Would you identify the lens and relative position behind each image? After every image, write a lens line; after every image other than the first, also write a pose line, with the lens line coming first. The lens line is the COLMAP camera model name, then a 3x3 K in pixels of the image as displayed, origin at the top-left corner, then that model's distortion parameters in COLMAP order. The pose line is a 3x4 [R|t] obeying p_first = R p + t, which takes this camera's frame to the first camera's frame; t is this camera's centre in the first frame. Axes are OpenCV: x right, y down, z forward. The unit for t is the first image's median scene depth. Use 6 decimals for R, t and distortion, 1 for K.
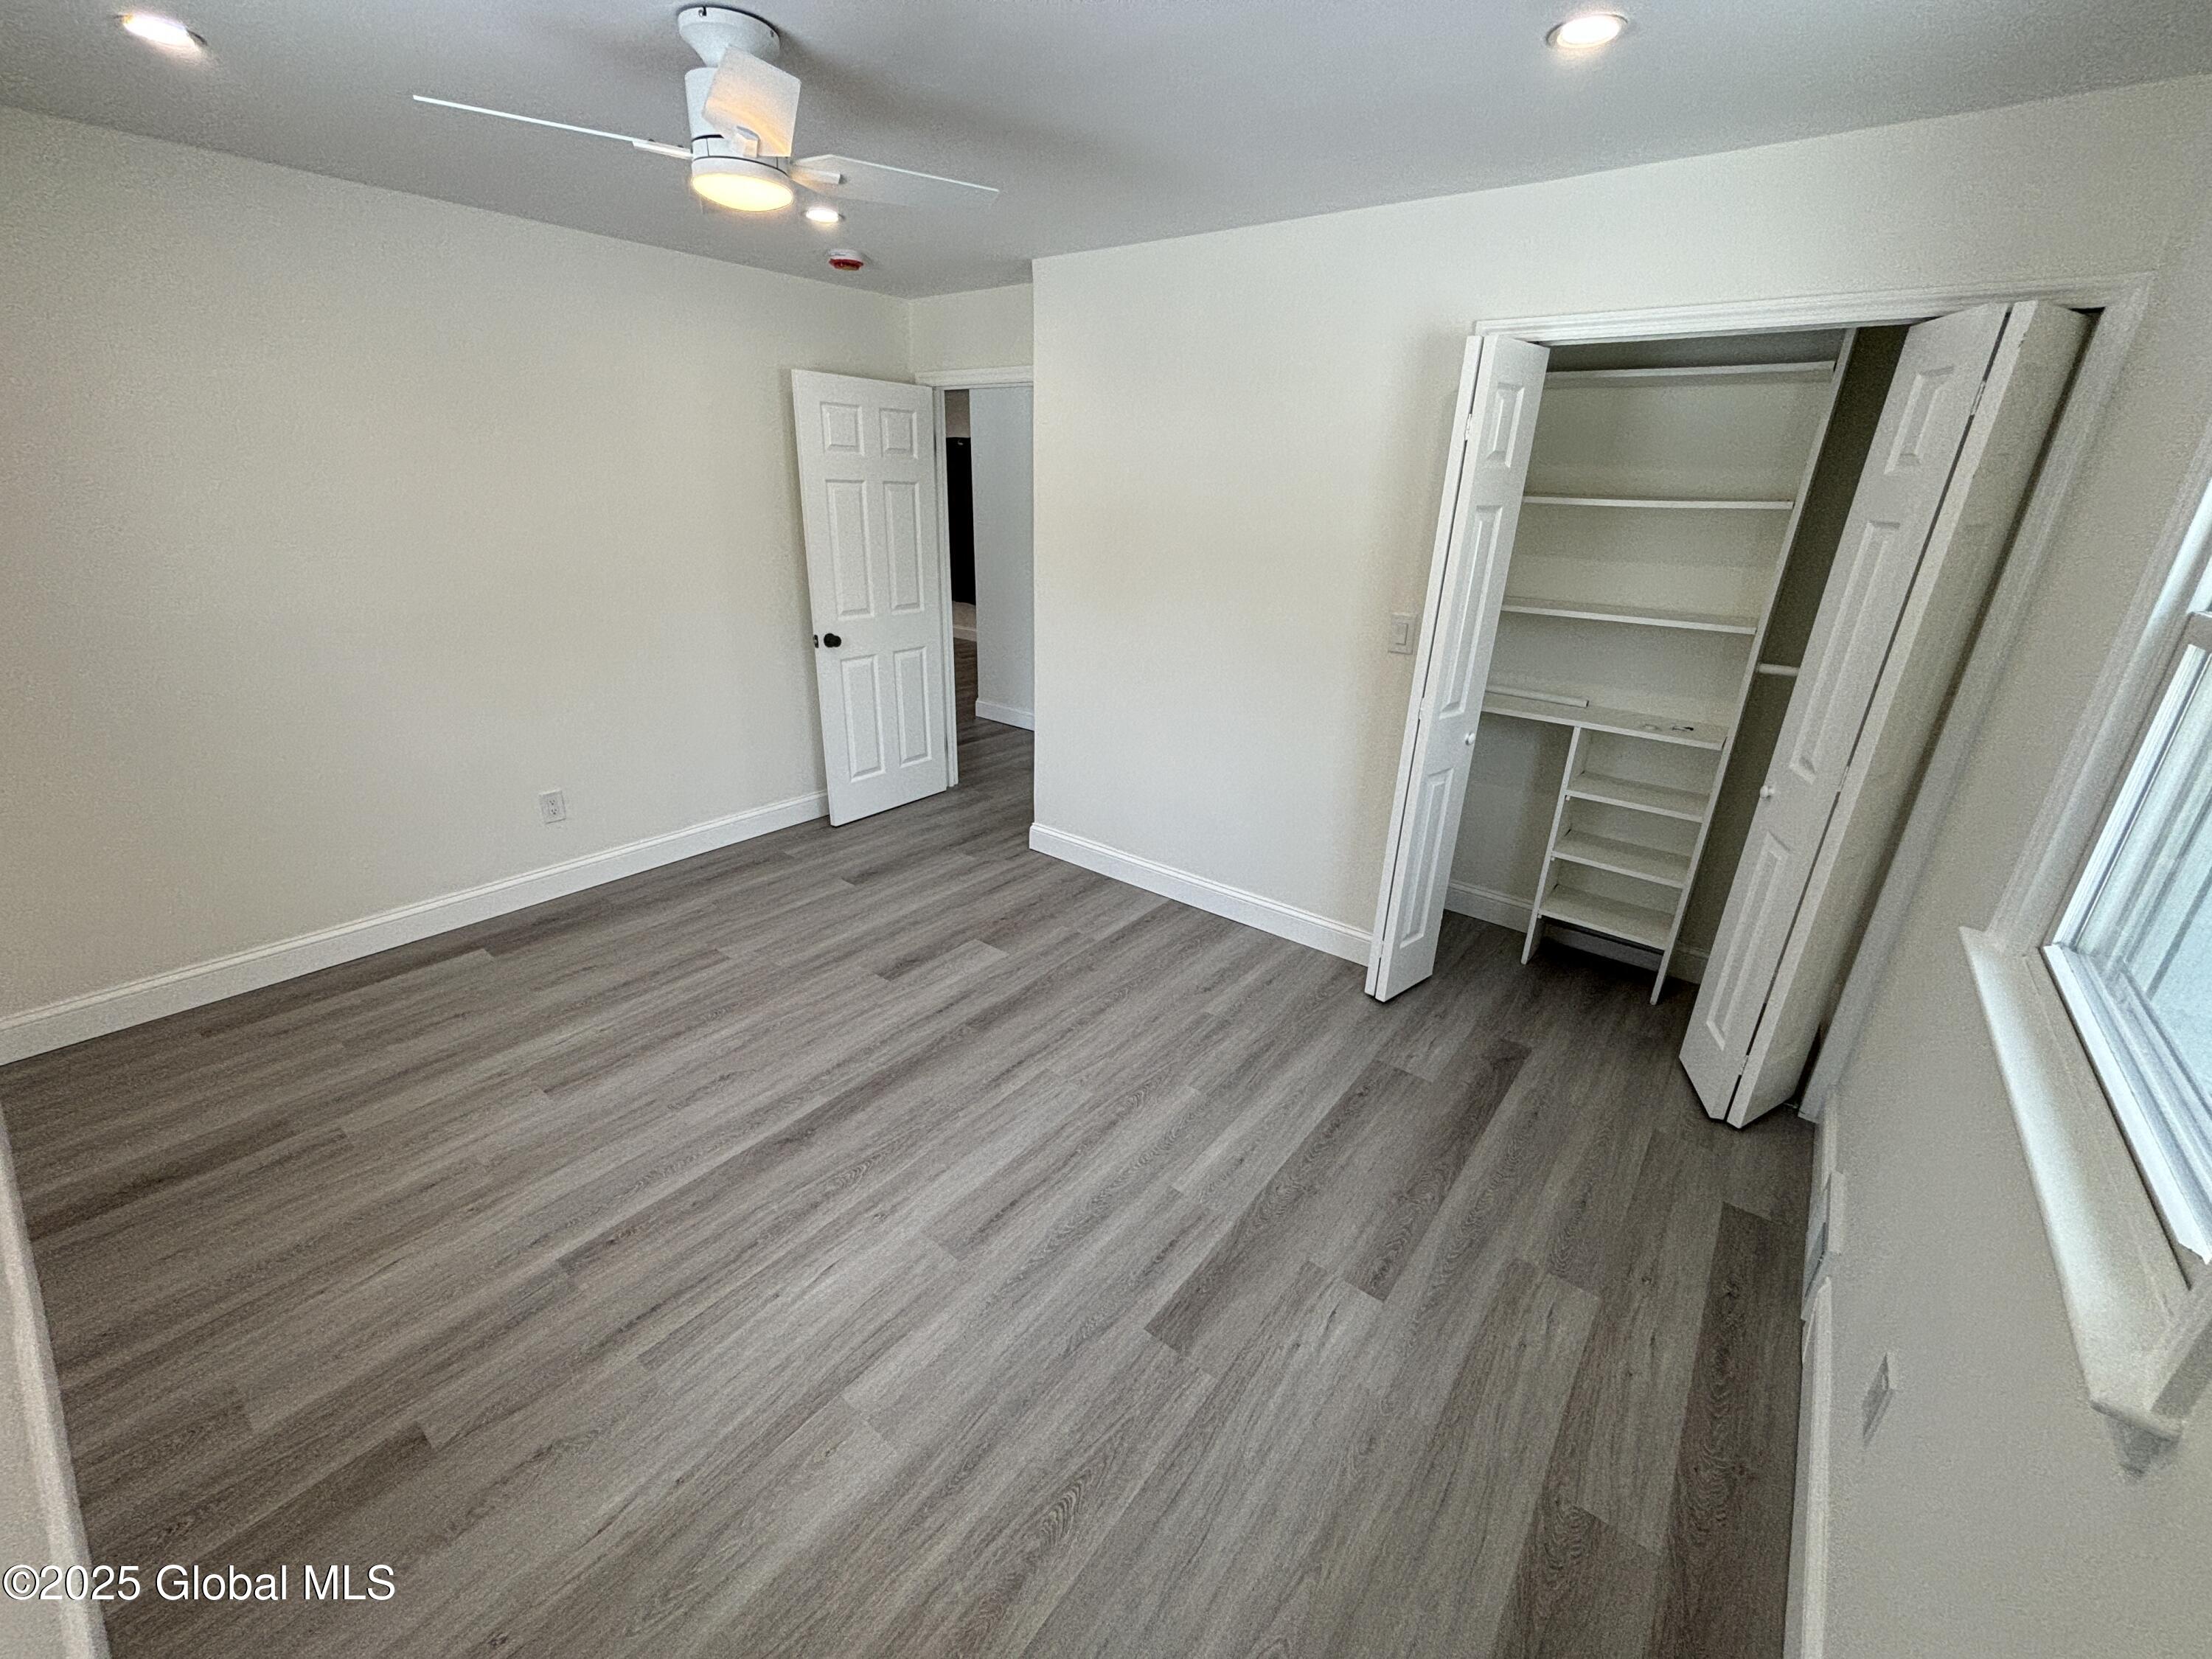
lens RADIAL K [[892.8, 0, 1099.0], [0, 892.8, 833.7], [0, 0, 1]] dist [0.000003, -0.001483]
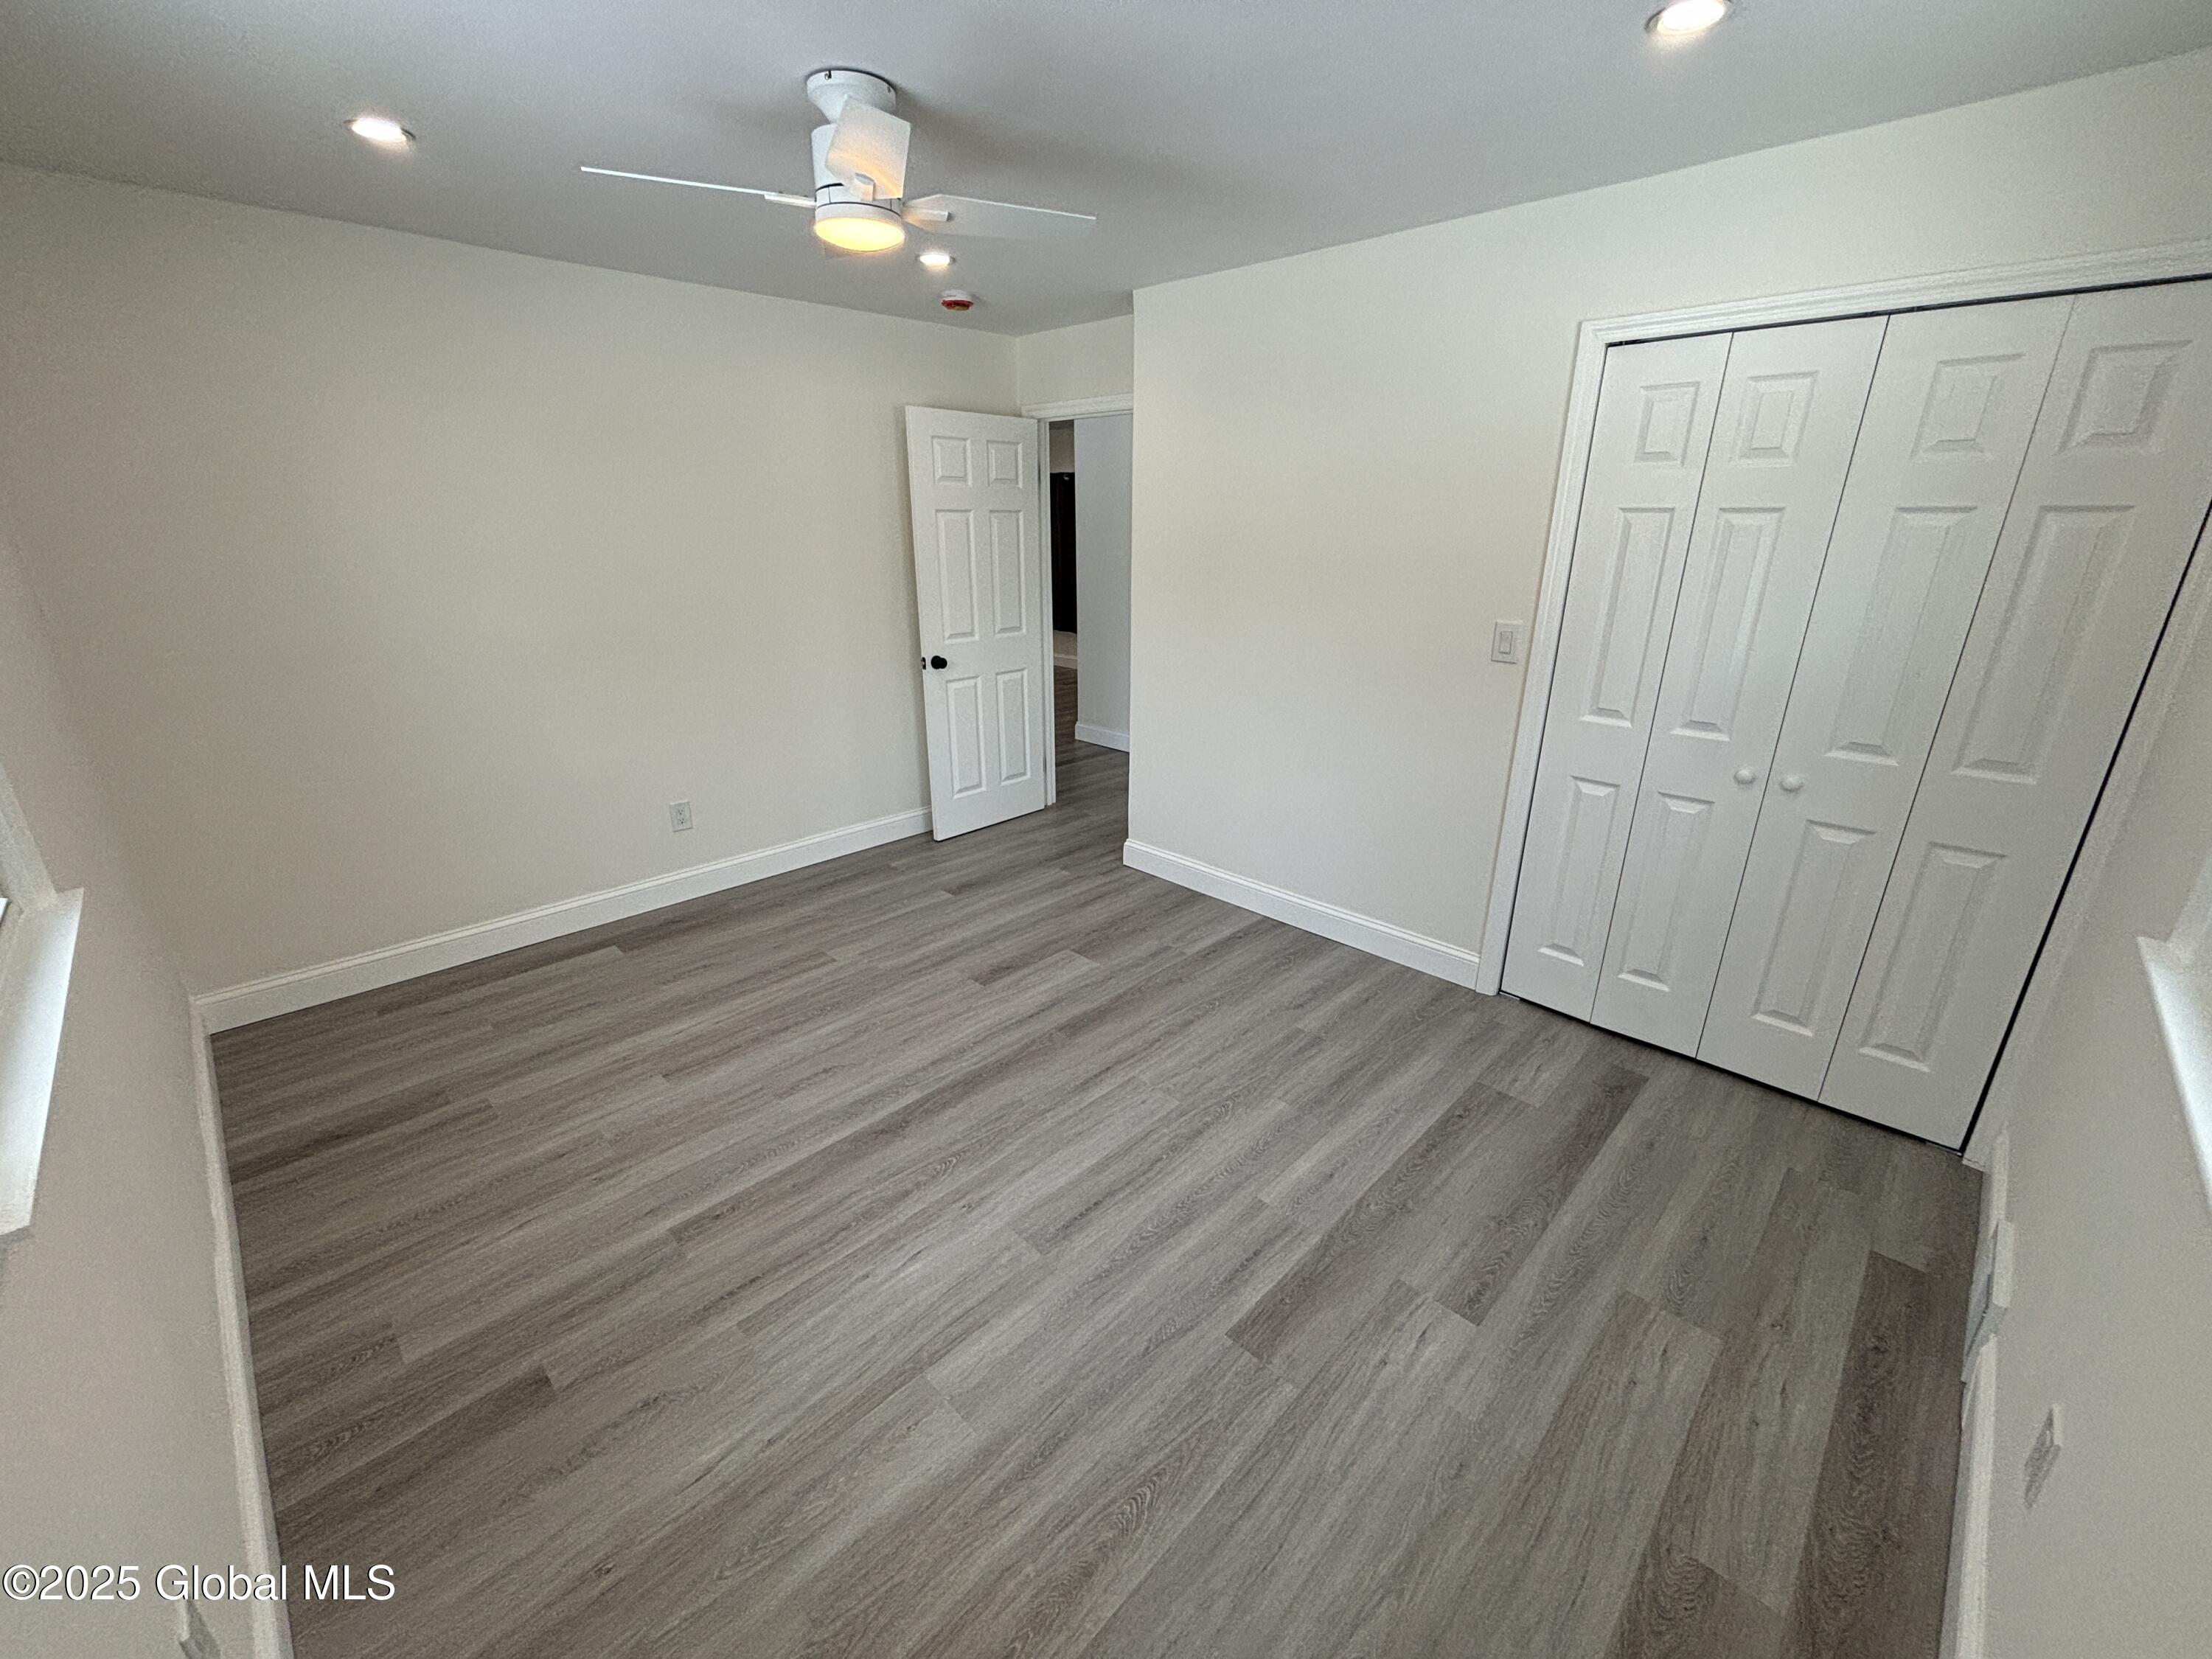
lens RADIAL K [[892.8, 0, 1096.9], [0, 892.8, 833.0], [0, 0, 1]] dist [0.000003, -0.001483]
pose [[0.993306, 0.010928, -0.114991, 0.015405], [-0.014953, 0.999303, -0.034200, 0.032567], [0.114538, 0.035691, 0.992778, -0.013400]]
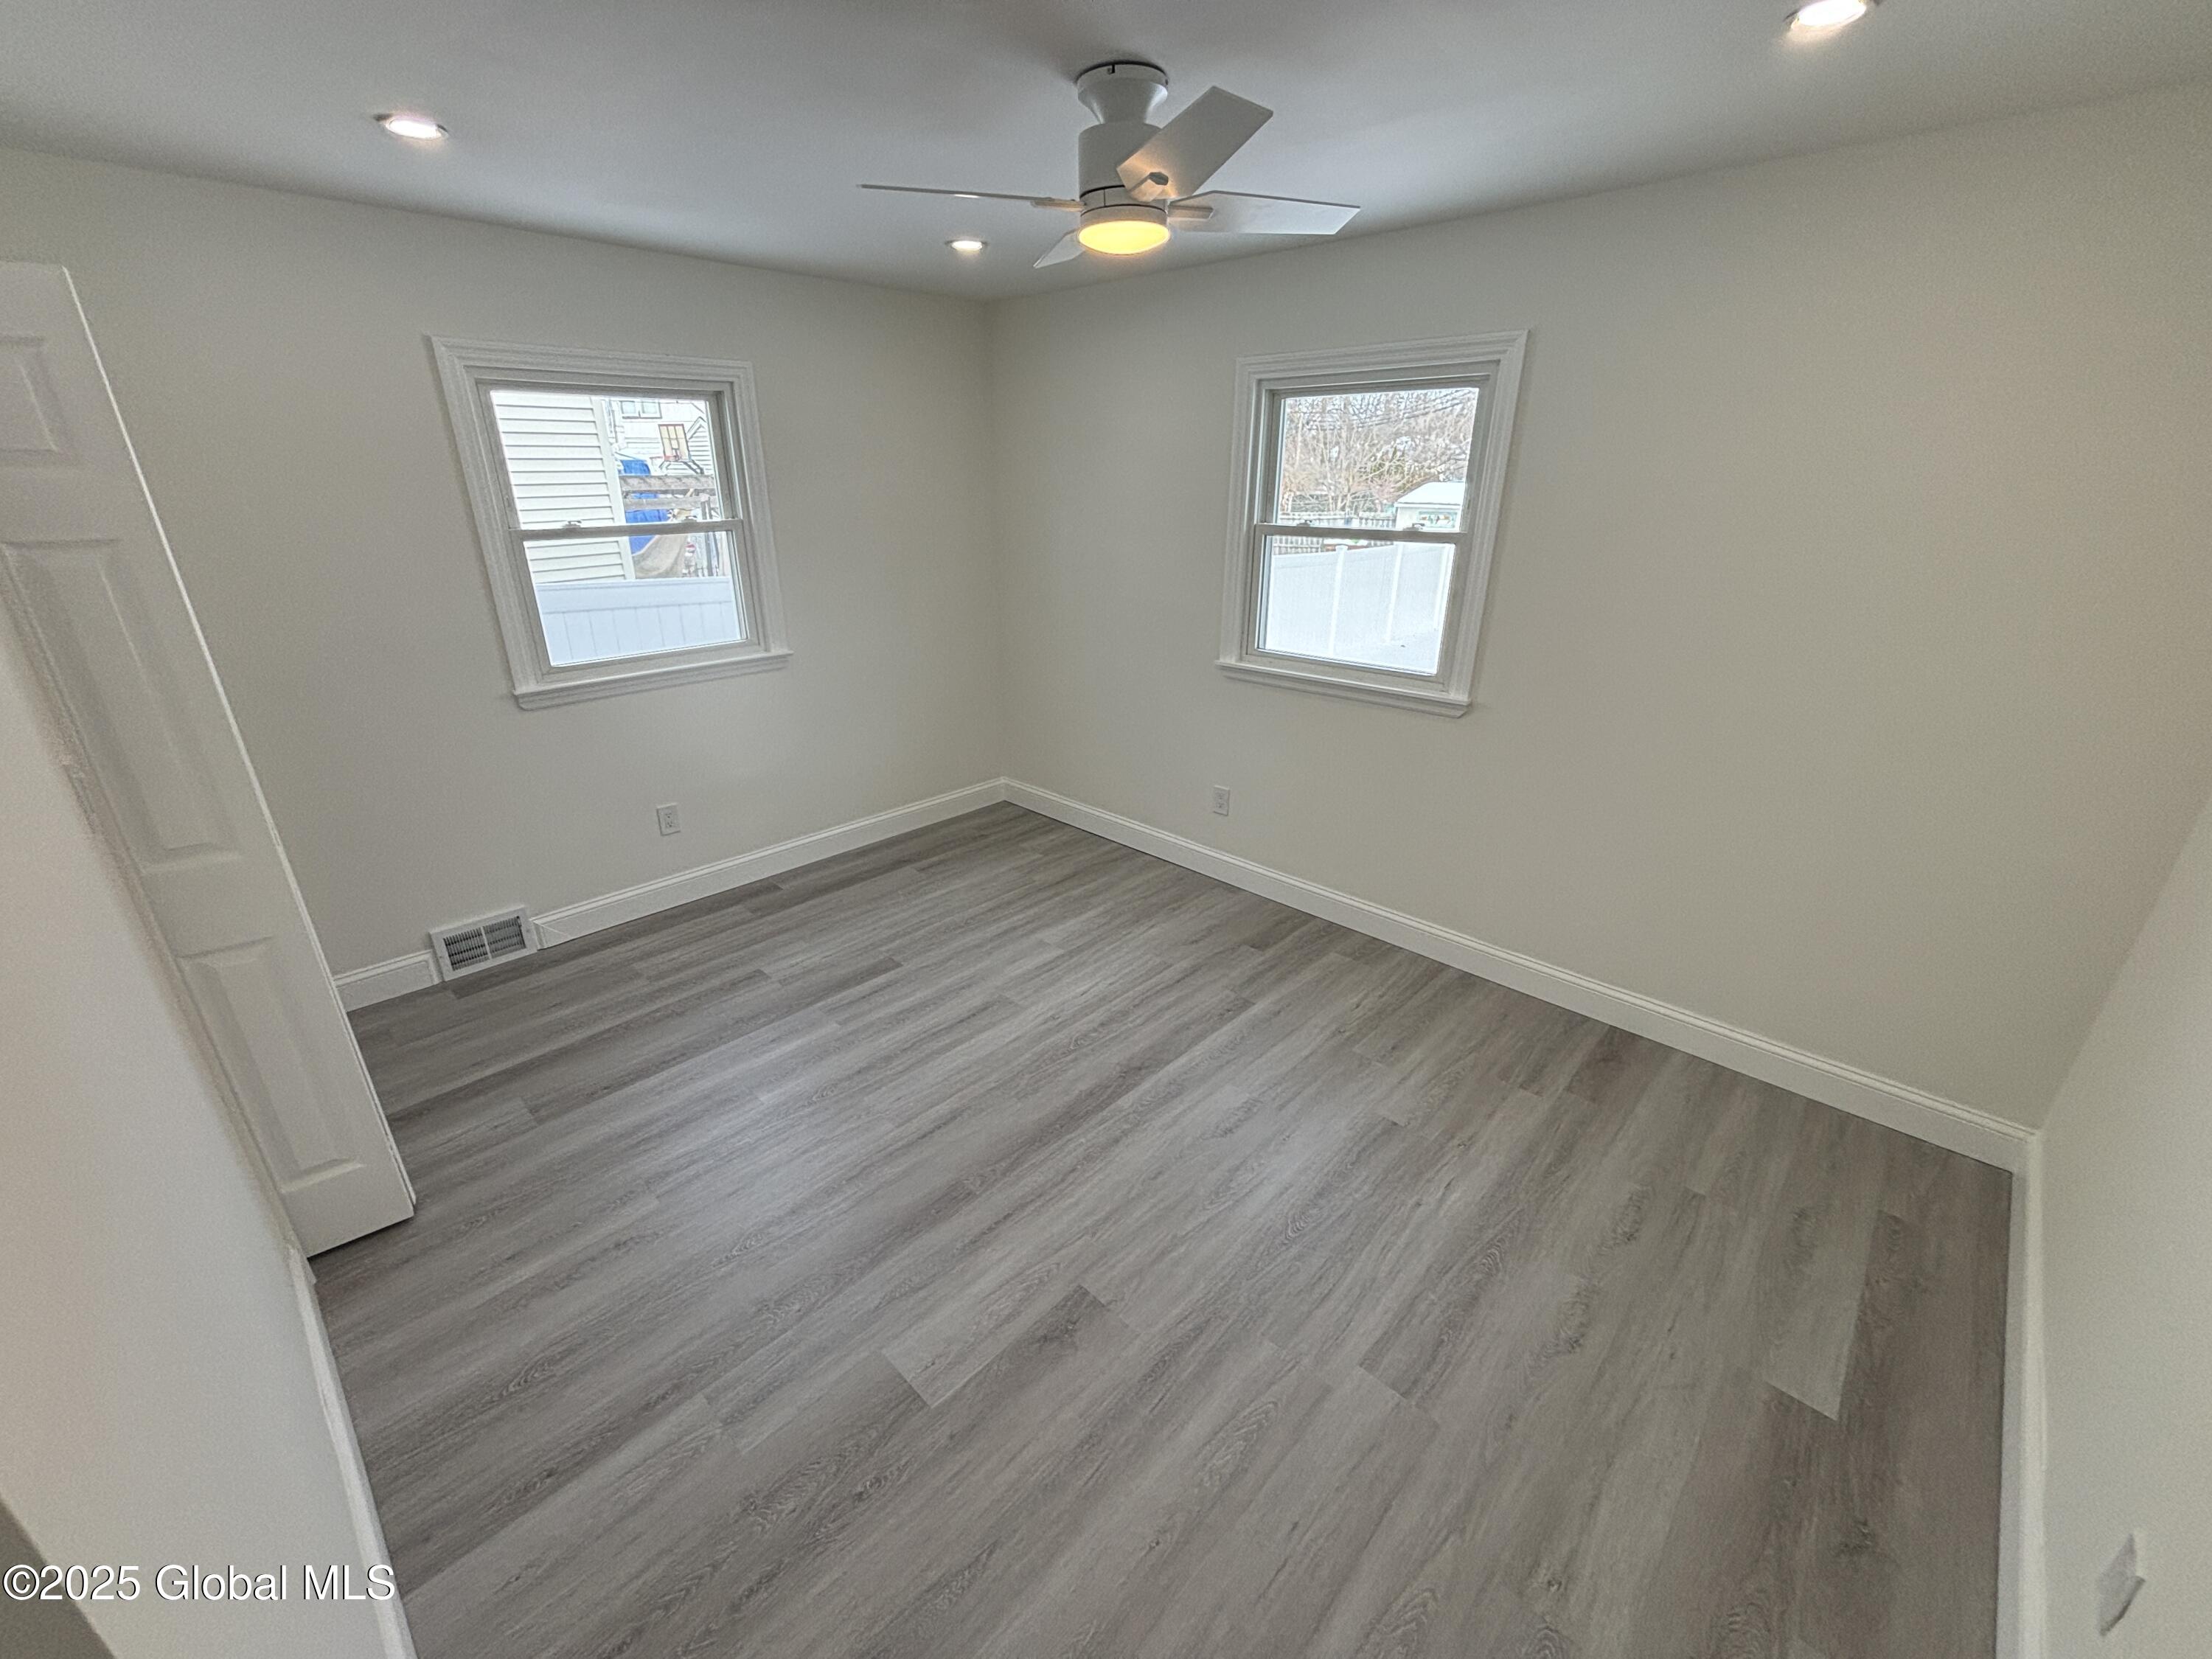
lens RADIAL K [[892.8, 0, 1103.2], [0, 892.8, 827.7], [0, 0, 1]] dist [0.000003, -0.001483]
pose [[-0.995196, -0.065285, 0.072957, -0.408164], [0.002928, 0.725015, 0.688726, -0.778971], [-0.097859, 0.685631, -0.721341, 1.828395]]
